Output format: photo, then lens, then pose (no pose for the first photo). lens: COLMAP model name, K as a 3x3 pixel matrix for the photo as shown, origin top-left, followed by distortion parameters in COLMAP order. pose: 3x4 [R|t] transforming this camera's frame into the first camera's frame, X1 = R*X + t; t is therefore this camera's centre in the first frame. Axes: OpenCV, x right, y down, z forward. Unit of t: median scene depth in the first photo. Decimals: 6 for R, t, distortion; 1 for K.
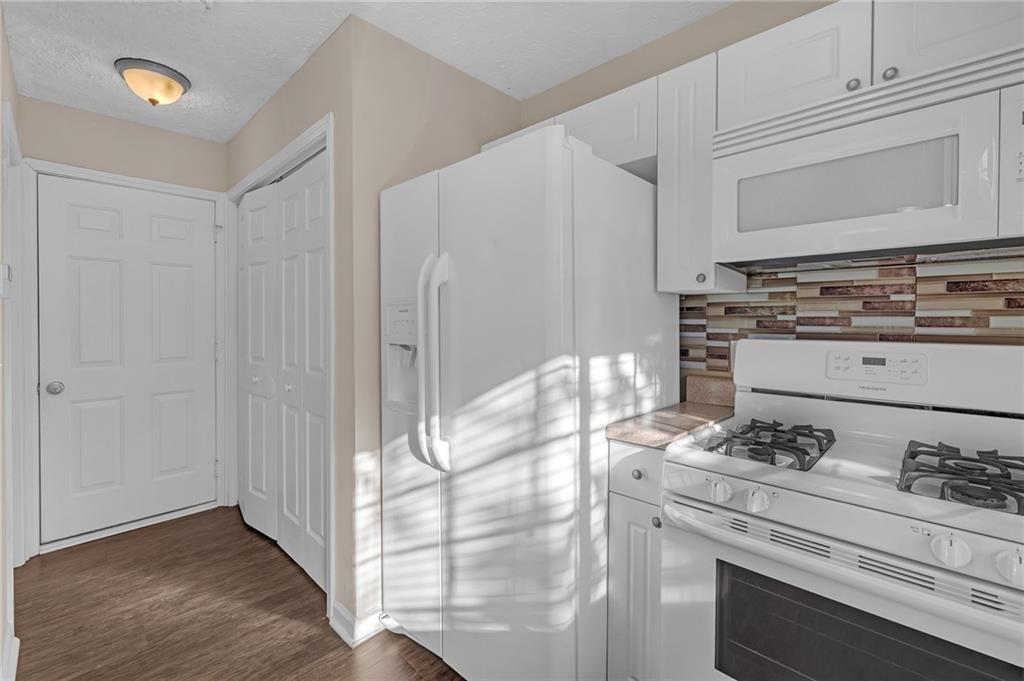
lens RADIAL K [[443.0, 0, 513.6], [0, 443.0, 323.4], [0, 0, 1]] dist [-0.000552, -0.000080]
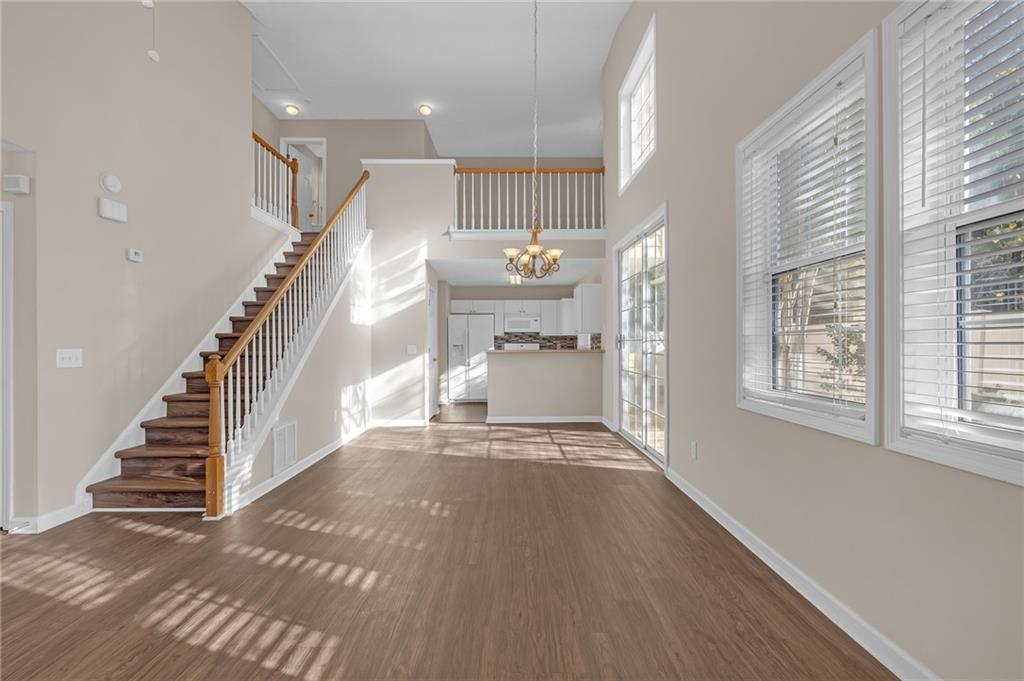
lens RADIAL K [[431.5, 0, 512.0], [0, 431.5, 340.5], [0, 0, 1]] dist [0.000335, 0.000042]
pose [[0.709953, 0.003531, 0.704240, -4.265002], [0.006789, 0.999907, -0.011858, 0.076412], [-0.704216, 0.013200, 0.709863, -3.939737]]
